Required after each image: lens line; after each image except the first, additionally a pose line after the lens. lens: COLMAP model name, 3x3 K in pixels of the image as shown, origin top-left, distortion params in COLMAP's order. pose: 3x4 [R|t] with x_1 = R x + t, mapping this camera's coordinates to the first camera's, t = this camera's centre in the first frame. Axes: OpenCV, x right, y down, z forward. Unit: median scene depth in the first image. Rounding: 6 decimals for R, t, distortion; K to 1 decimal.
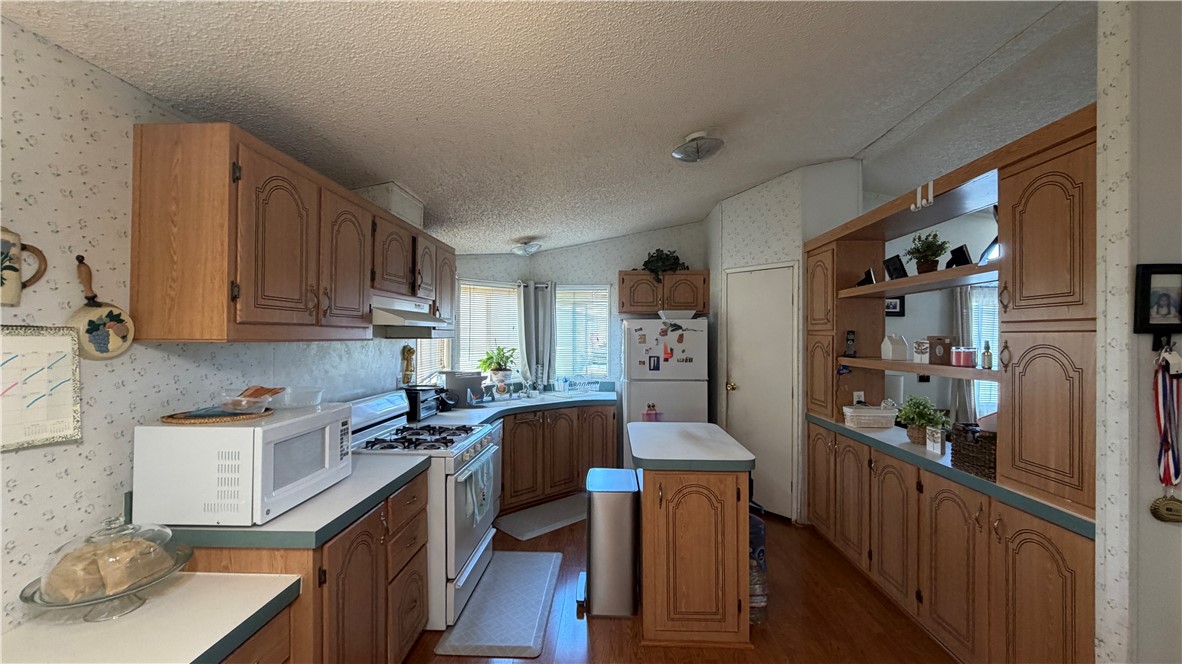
lens RADIAL K [[473.1, 0, 594.1], [0, 473.1, 335.2], [0, 0, 1]] dist [-0.014078, 0.004125]
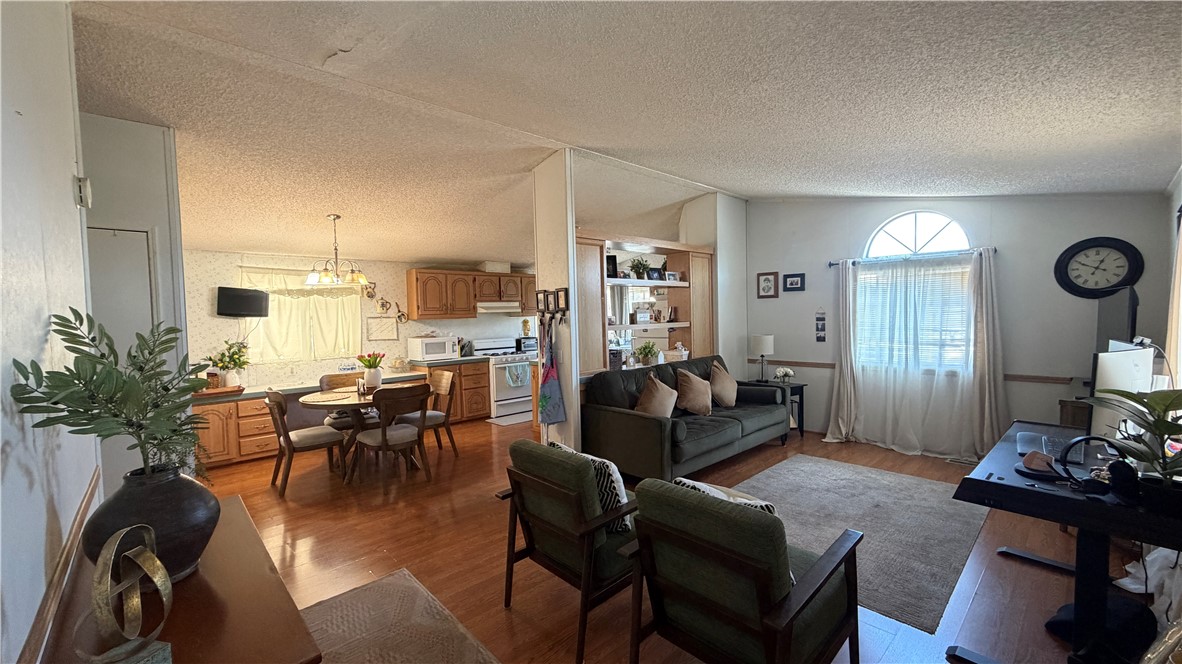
lens RADIAL K [[473.1, 0, 592.7], [0, 473.1, 332.8], [0, 0, 1]] dist [-0.014078, 0.004125]
pose [[0.708286, 0.007210, -0.705888, 2.608449], [0.032201, 0.998577, 0.042510, 0.003500], [0.705190, -0.052839, 0.707046, -0.718882]]
